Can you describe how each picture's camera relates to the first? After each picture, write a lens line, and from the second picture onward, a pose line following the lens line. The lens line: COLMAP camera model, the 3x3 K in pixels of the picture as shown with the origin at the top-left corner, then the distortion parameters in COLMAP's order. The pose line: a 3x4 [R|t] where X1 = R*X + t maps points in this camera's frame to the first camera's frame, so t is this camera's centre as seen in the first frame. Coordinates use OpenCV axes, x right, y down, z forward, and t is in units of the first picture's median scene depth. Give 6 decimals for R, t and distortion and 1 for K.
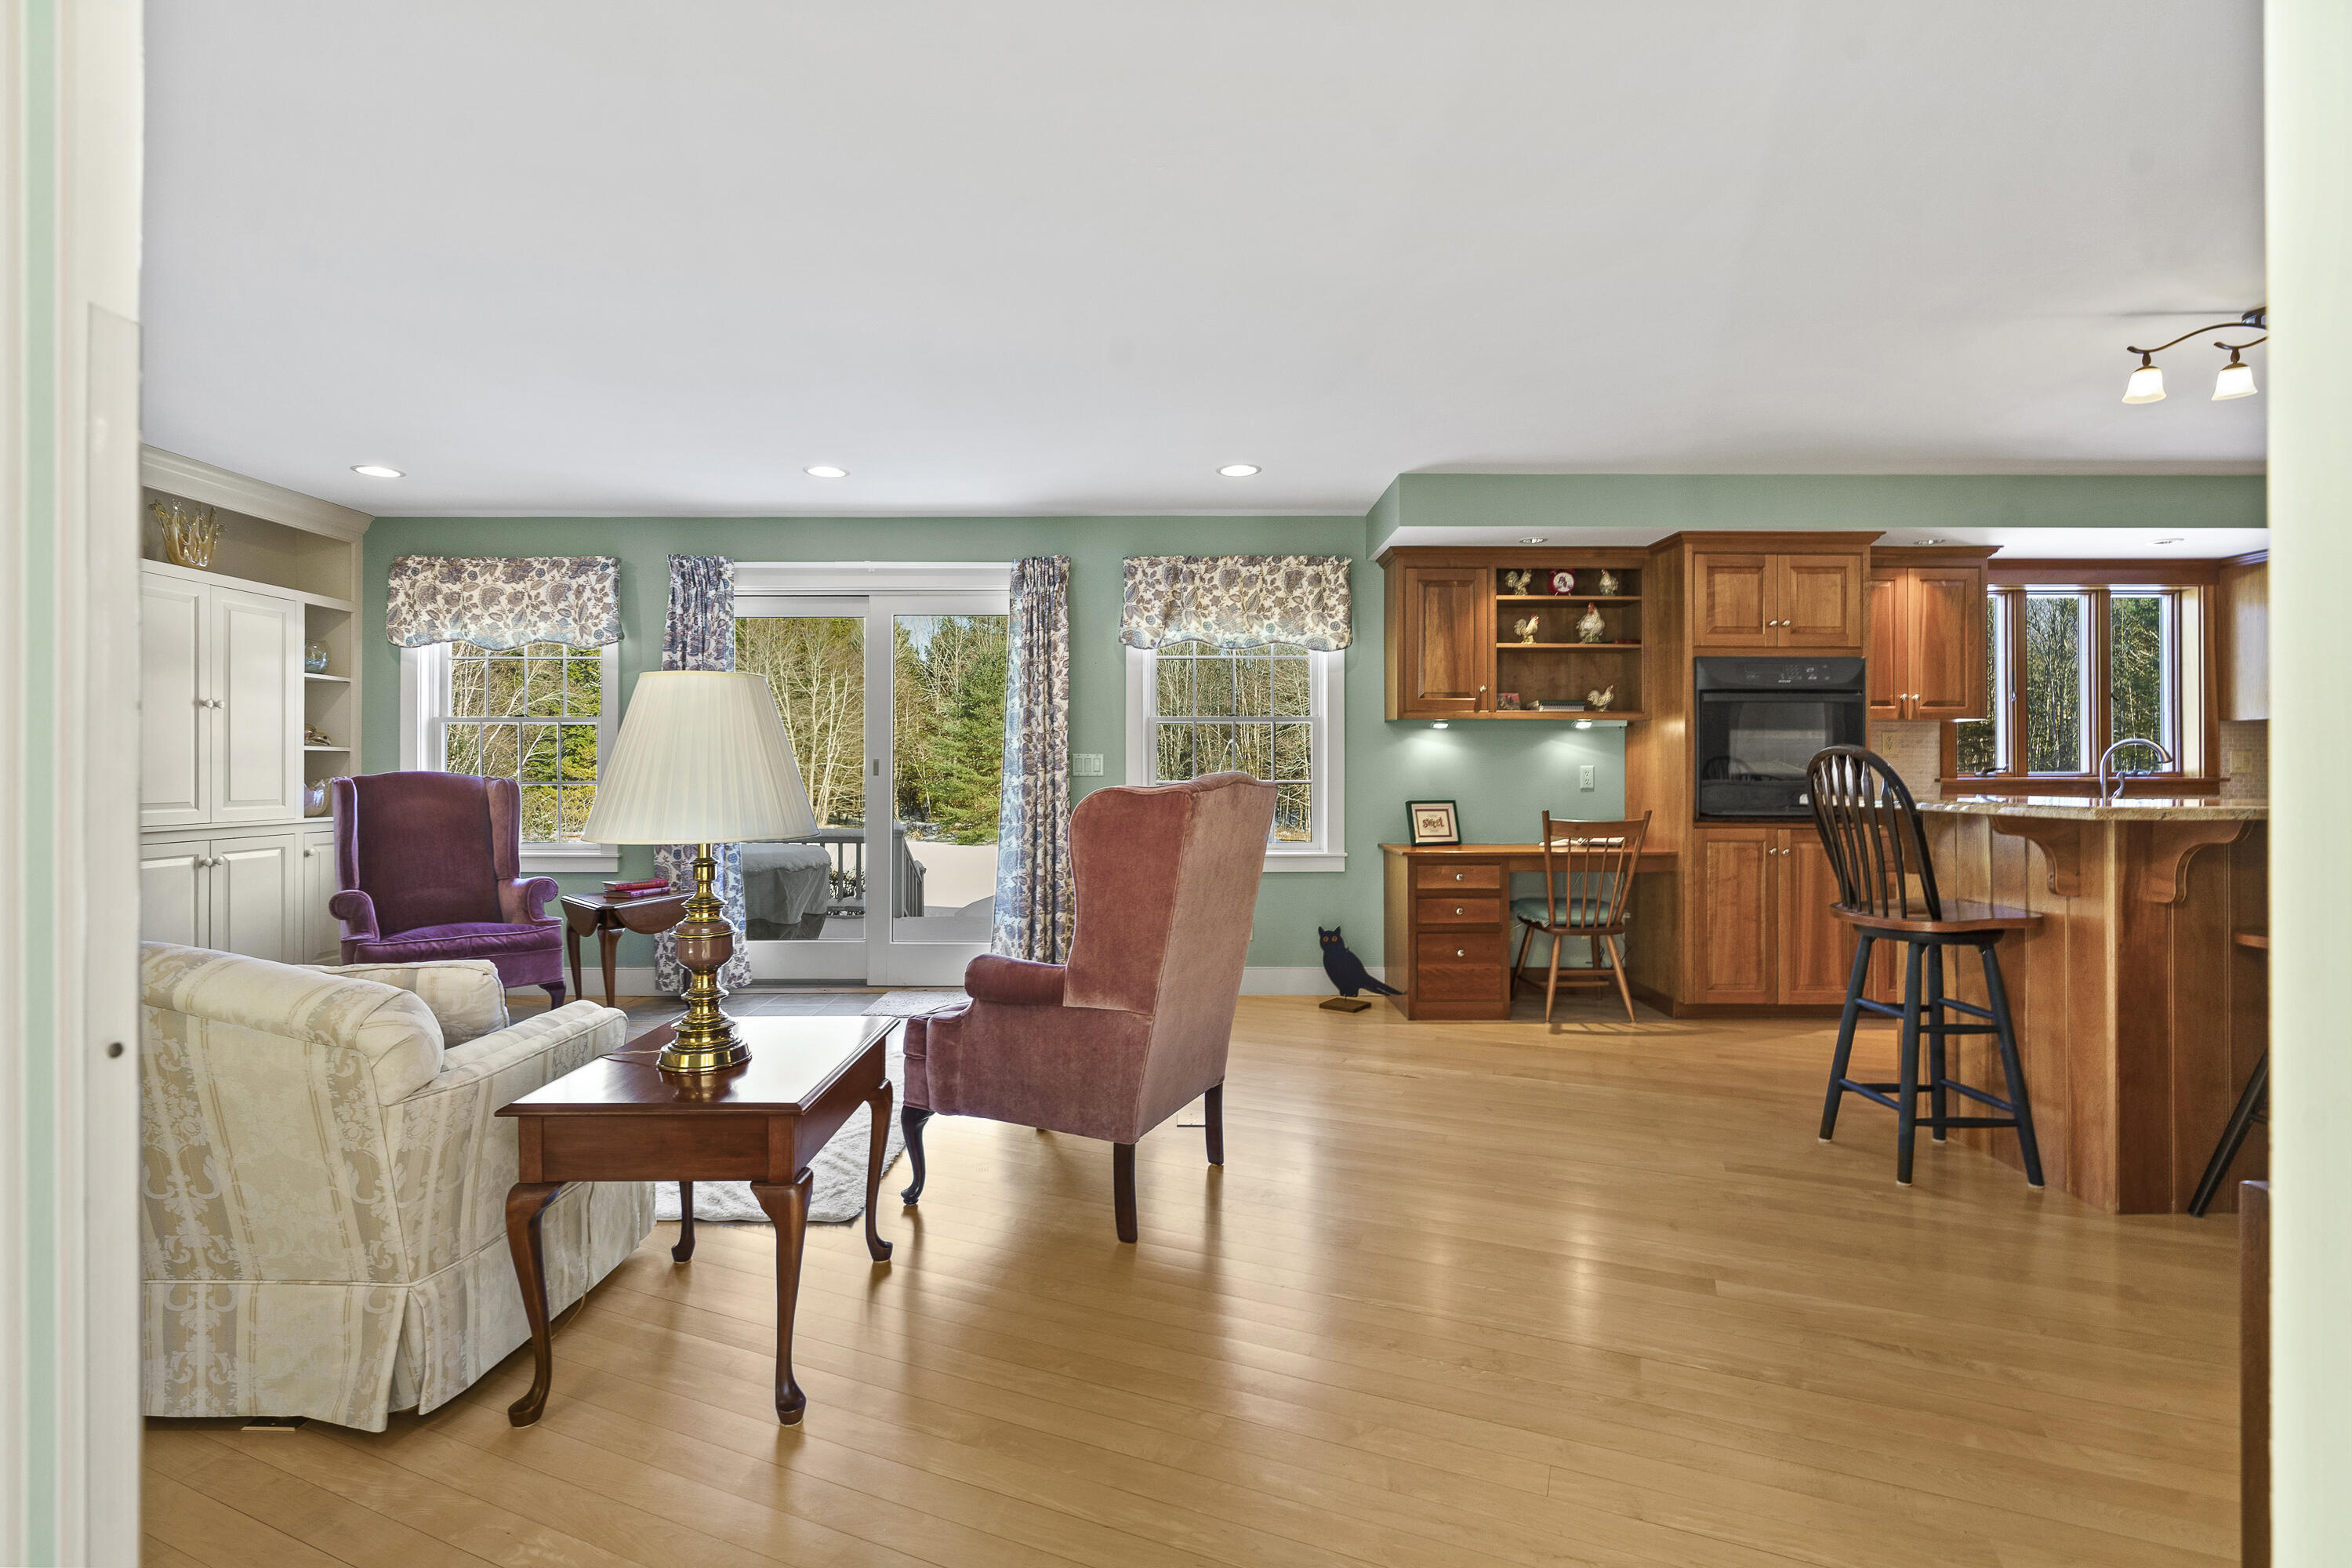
lens RADIAL K [[1073.2, 0, 1177.1], [0, 1073.2, 767.2], [0, 0, 1]] dist [-0.004689, 0.002537]
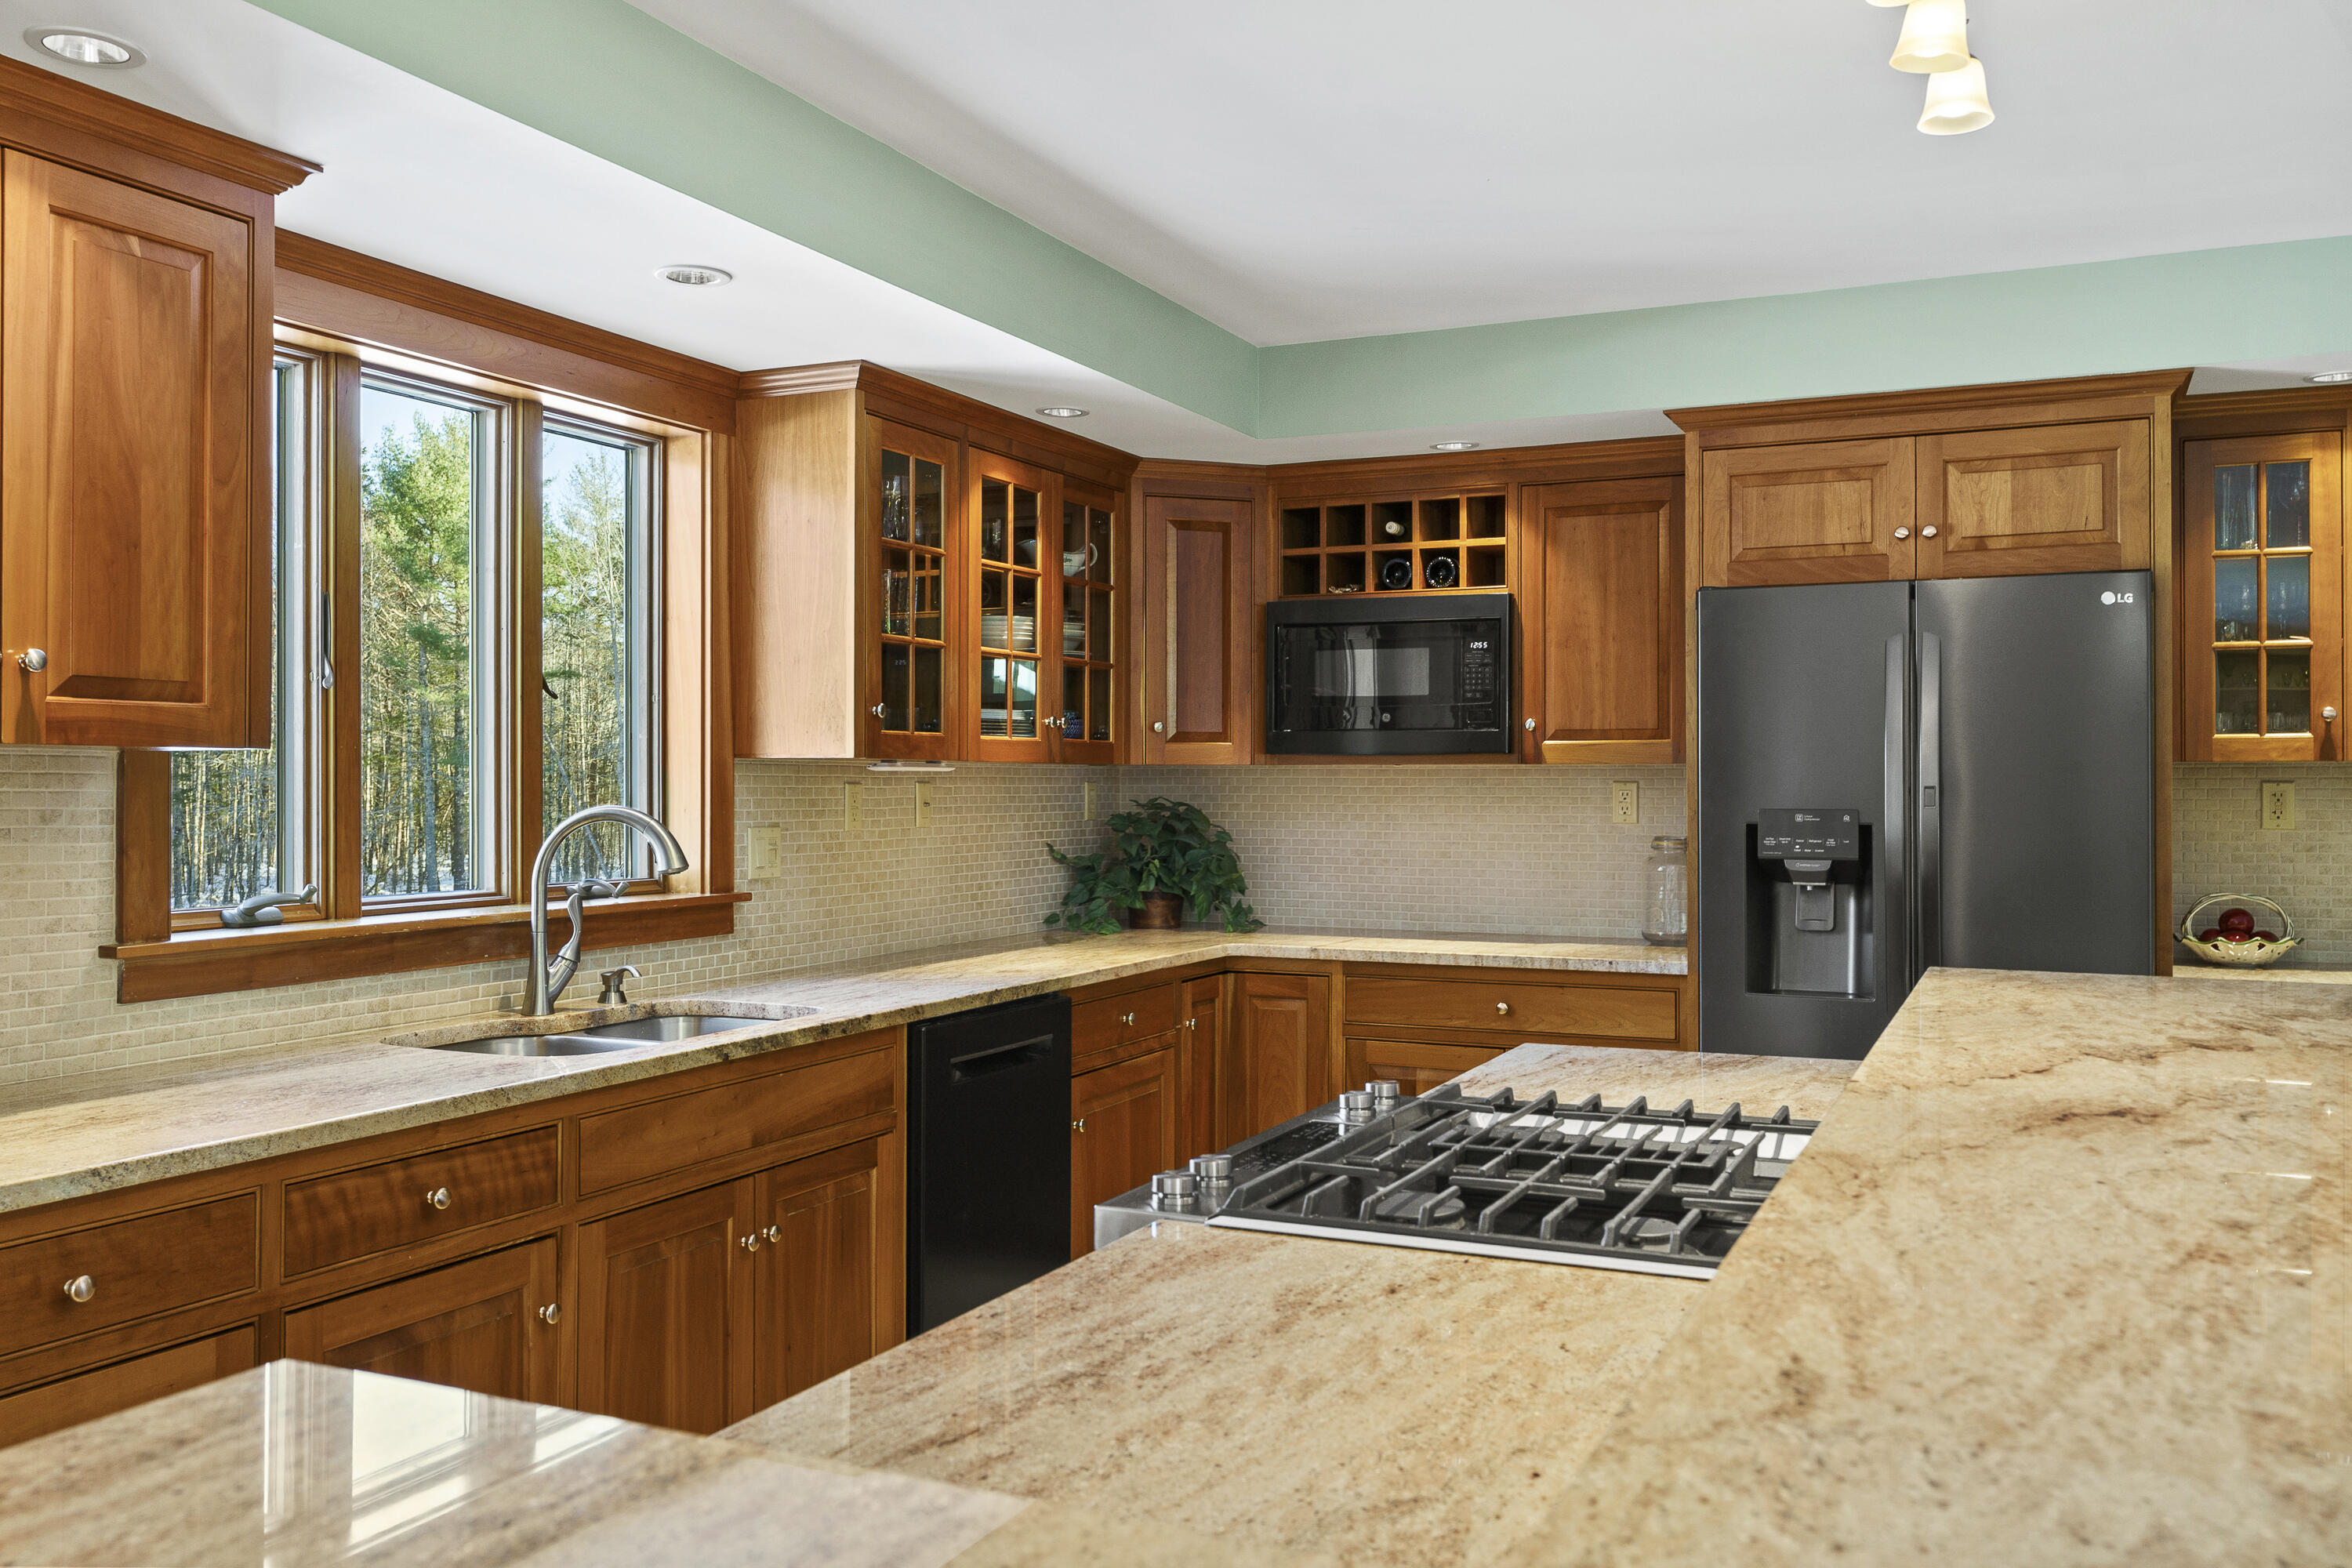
lens RADIAL K [[1916.8, 0, 1177.0], [0, 1916.8, 772.1], [0, 0, 1]] dist [0.013768, -0.001269]
pose [[0.431558, 0.007531, 0.902054, 0.389879], [-0.004546, 0.999971, -0.006174, -0.036138], [-0.902074, -0.001437, 0.431580, 0.550257]]
